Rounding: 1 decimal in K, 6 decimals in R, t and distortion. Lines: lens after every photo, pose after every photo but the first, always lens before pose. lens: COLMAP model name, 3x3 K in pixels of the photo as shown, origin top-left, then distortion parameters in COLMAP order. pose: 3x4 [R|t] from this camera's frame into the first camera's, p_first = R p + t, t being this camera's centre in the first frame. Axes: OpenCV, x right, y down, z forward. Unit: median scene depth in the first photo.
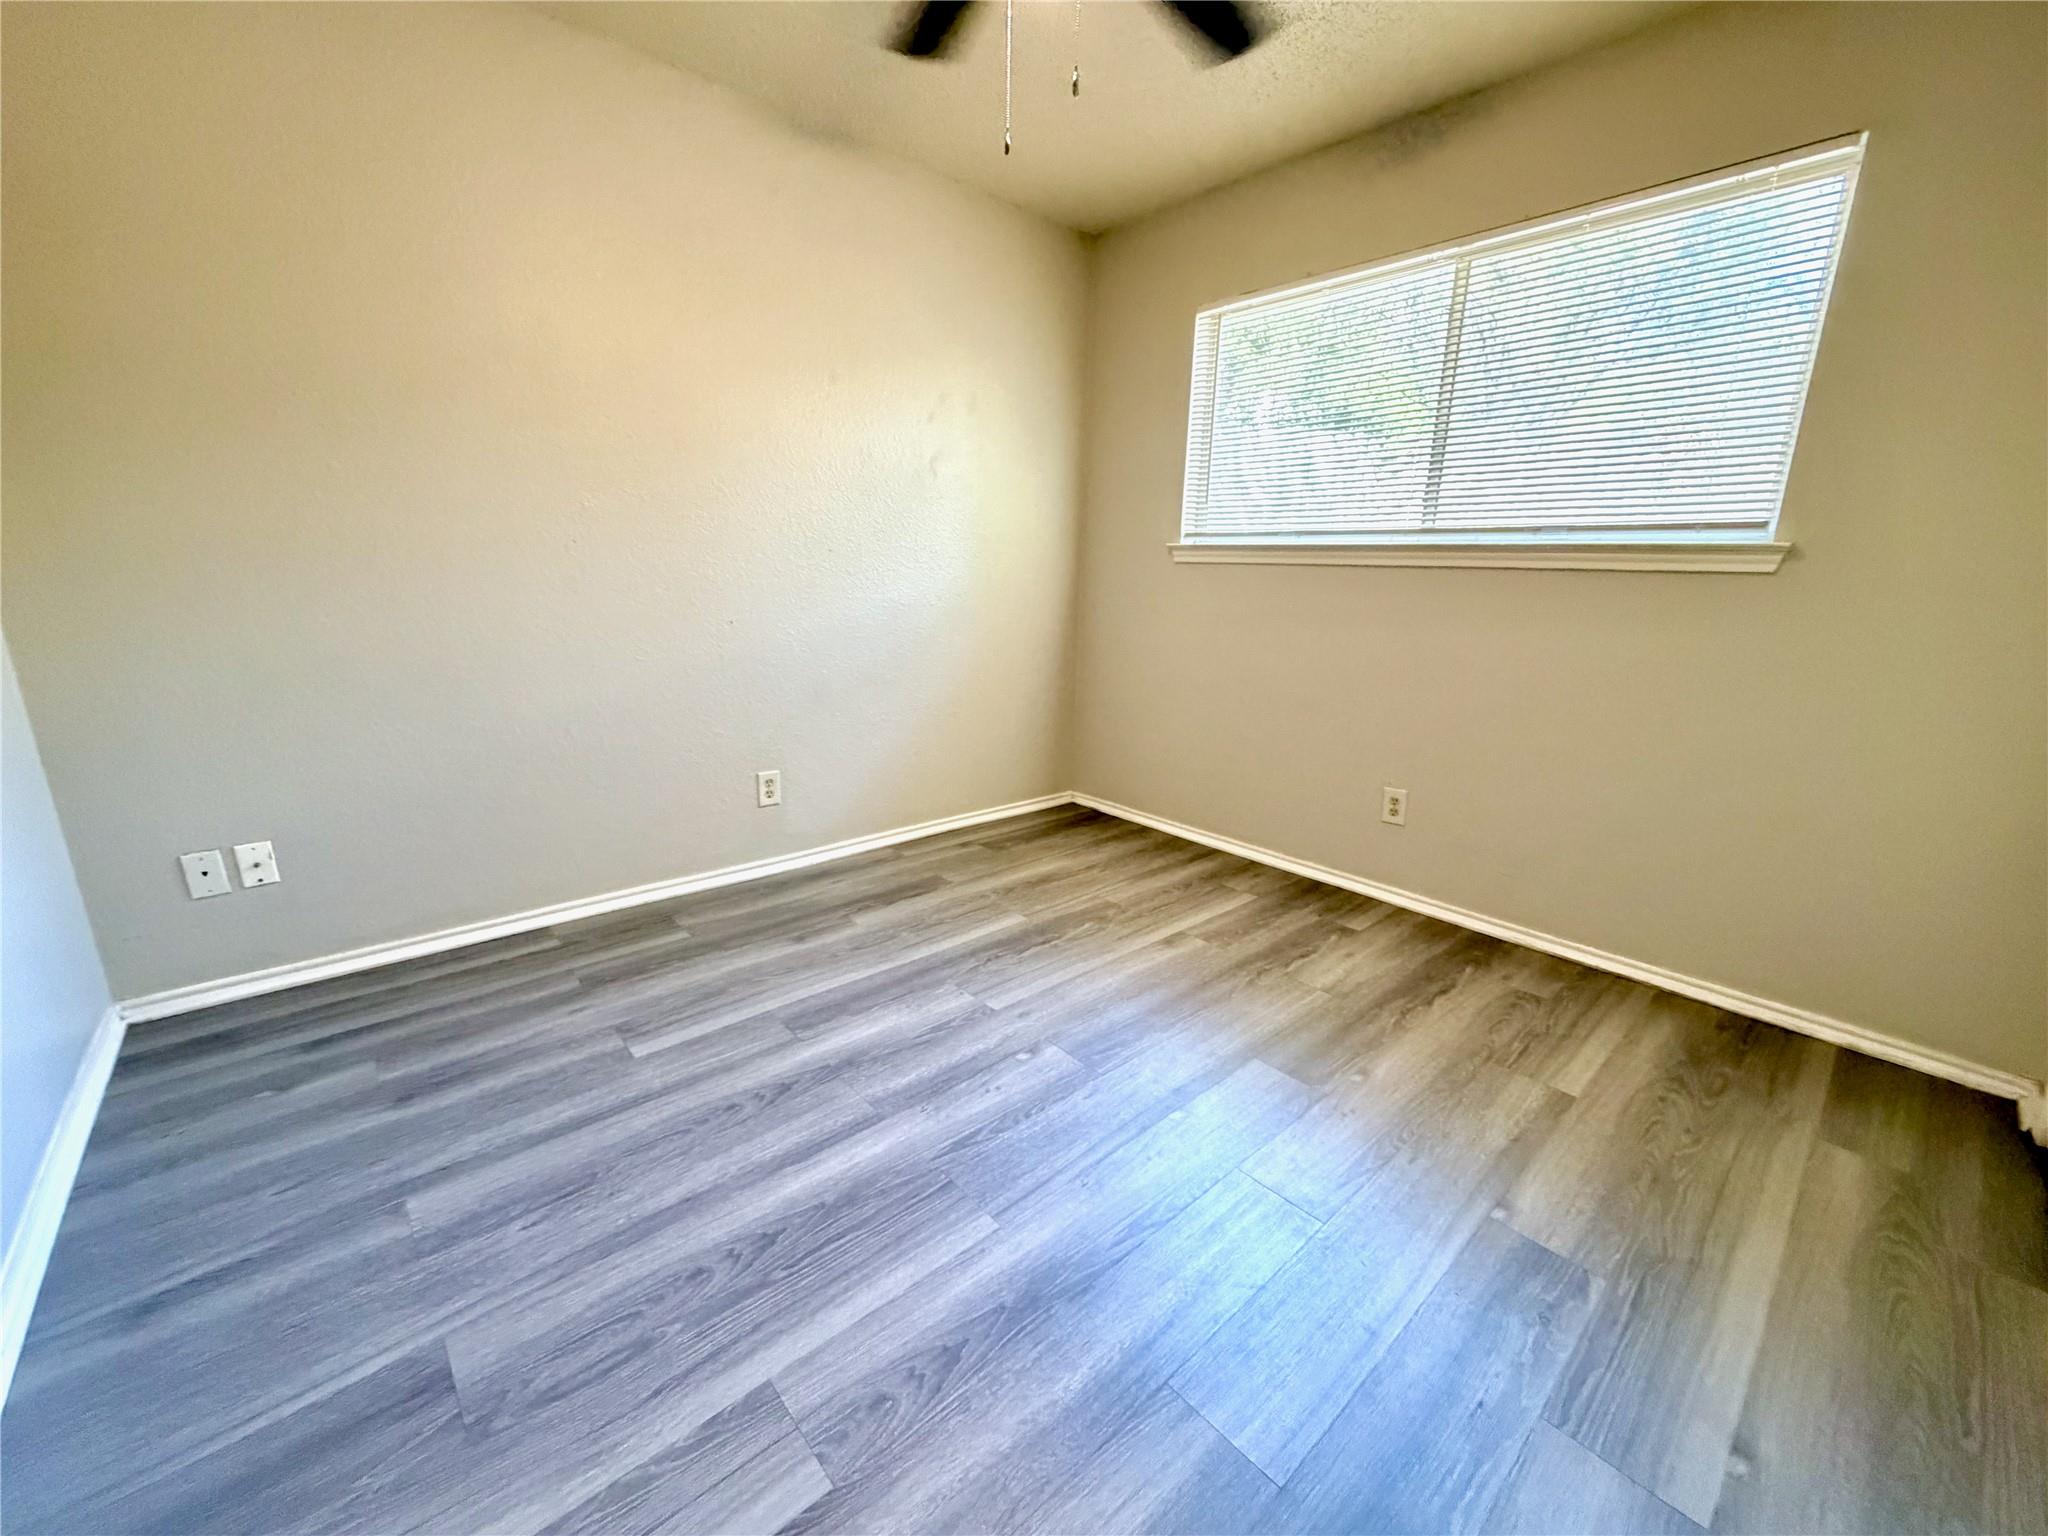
lens RADIAL K [[816.7, 0, 1015.6], [0, 816.7, 768.1], [0, 0, 1]] dist [-0.001166, 0.000359]
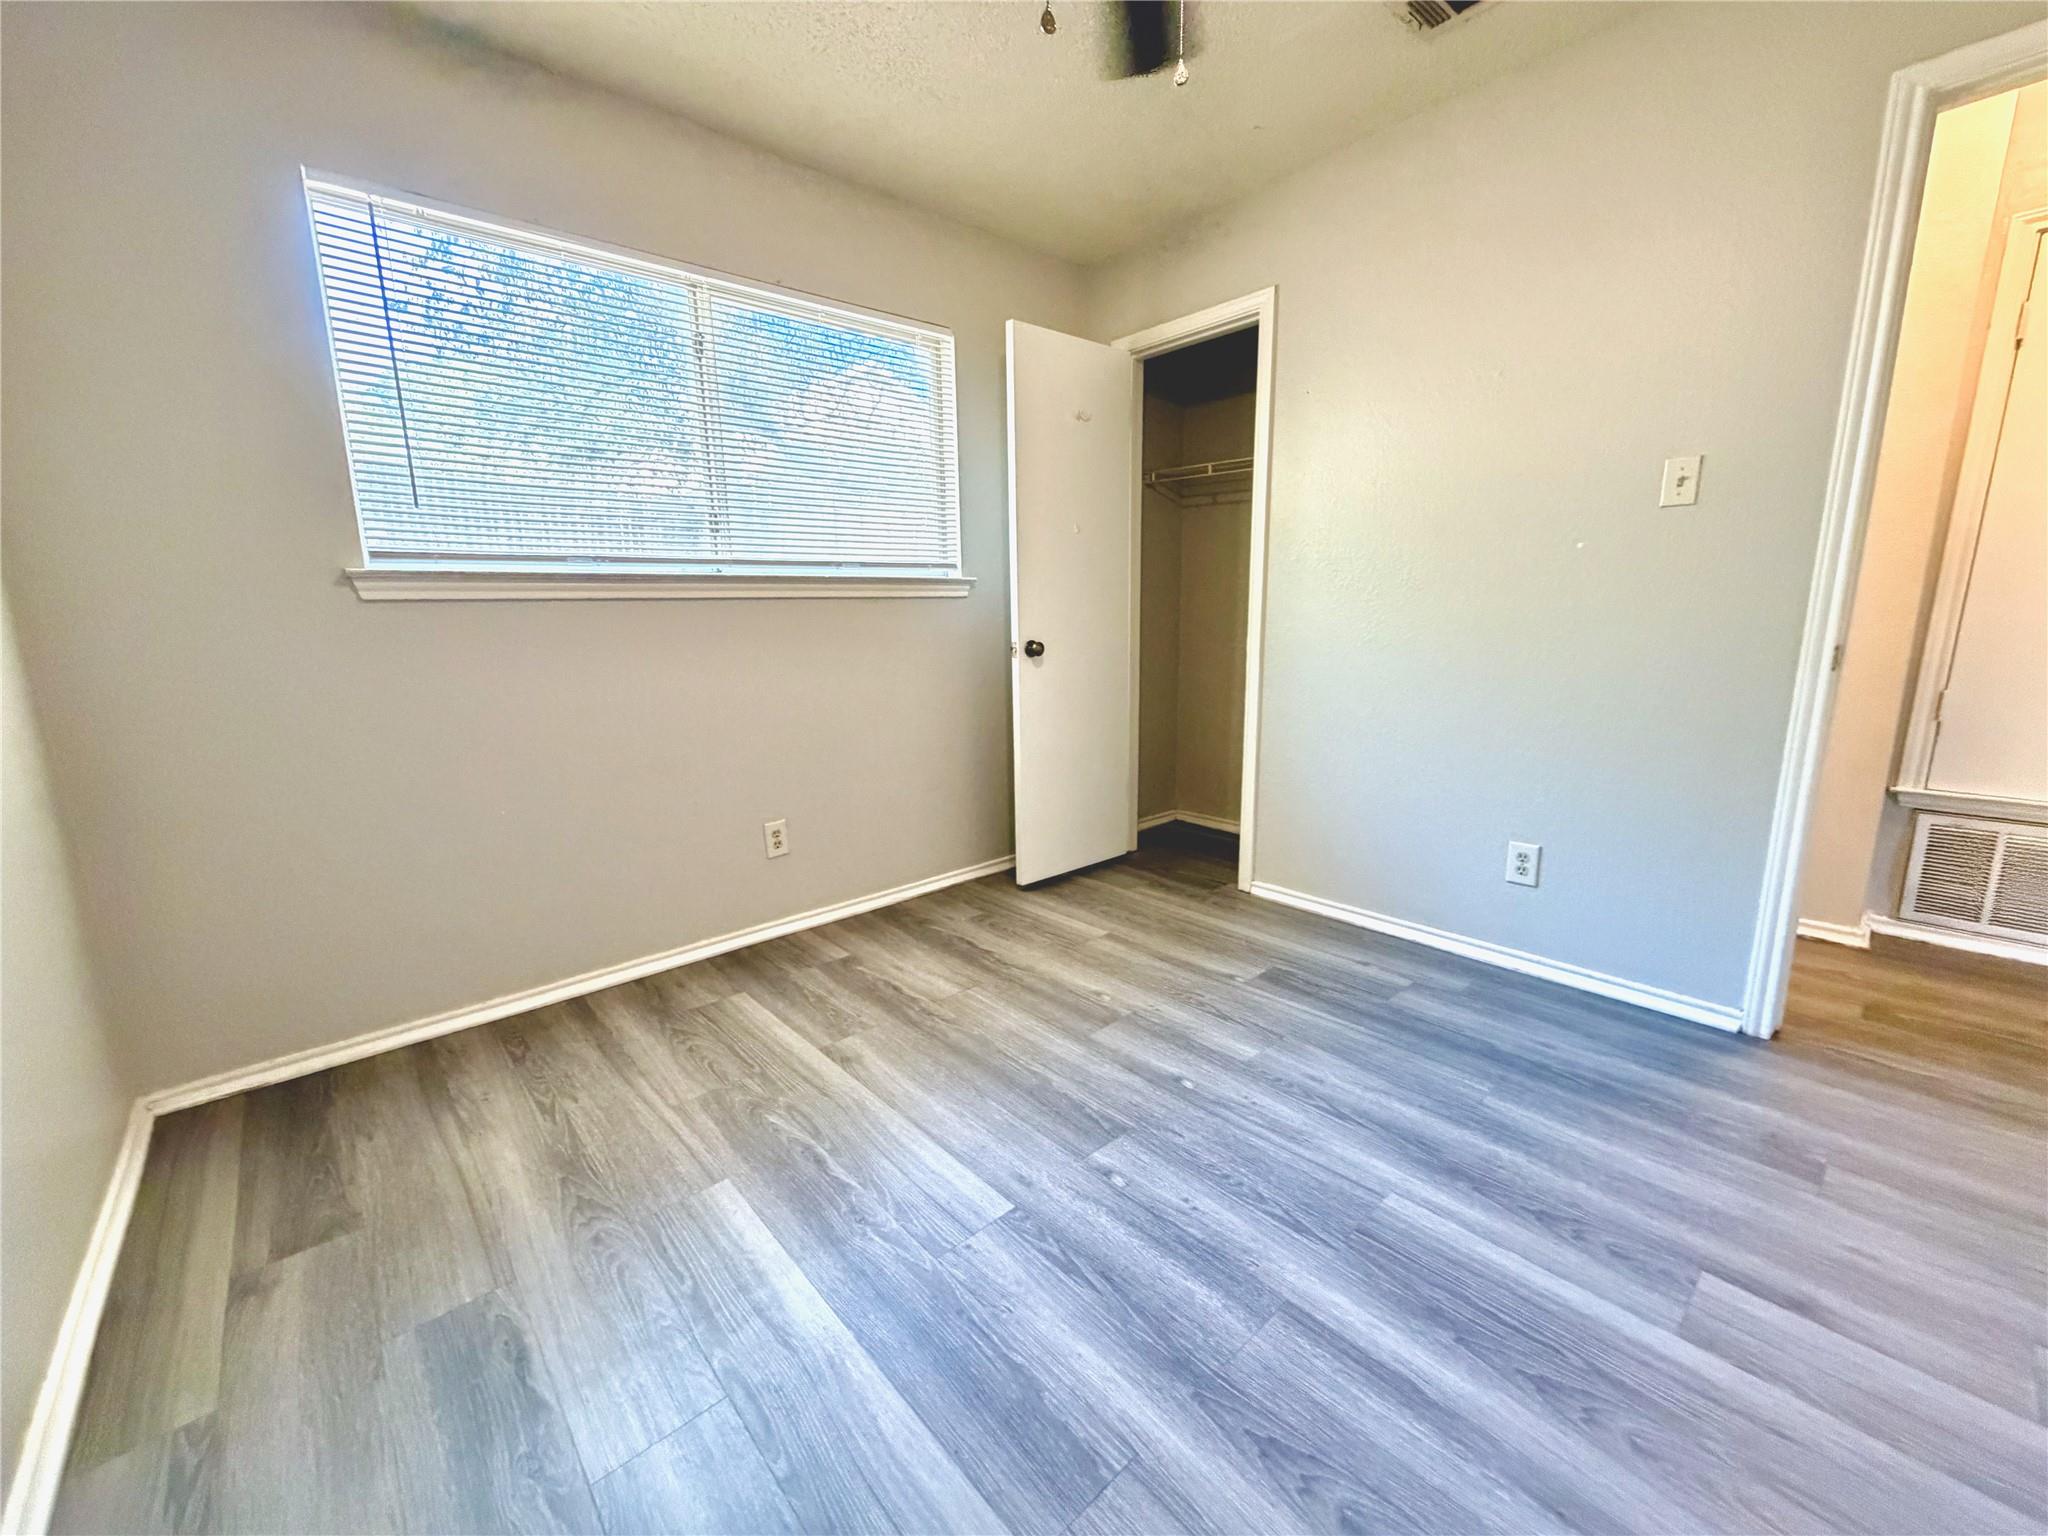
lens RADIAL K [[816.7, 0, 1015.6], [0, 816.7, 768.1], [0, 0, 1]] dist [-0.001166, 0.000359]
pose [[0.001623, -0.214676, 0.976684, -0.554174], [0.258641, 0.943542, 0.206961, -0.187992], [-0.965972, 0.252274, 0.057055, 0.738455]]
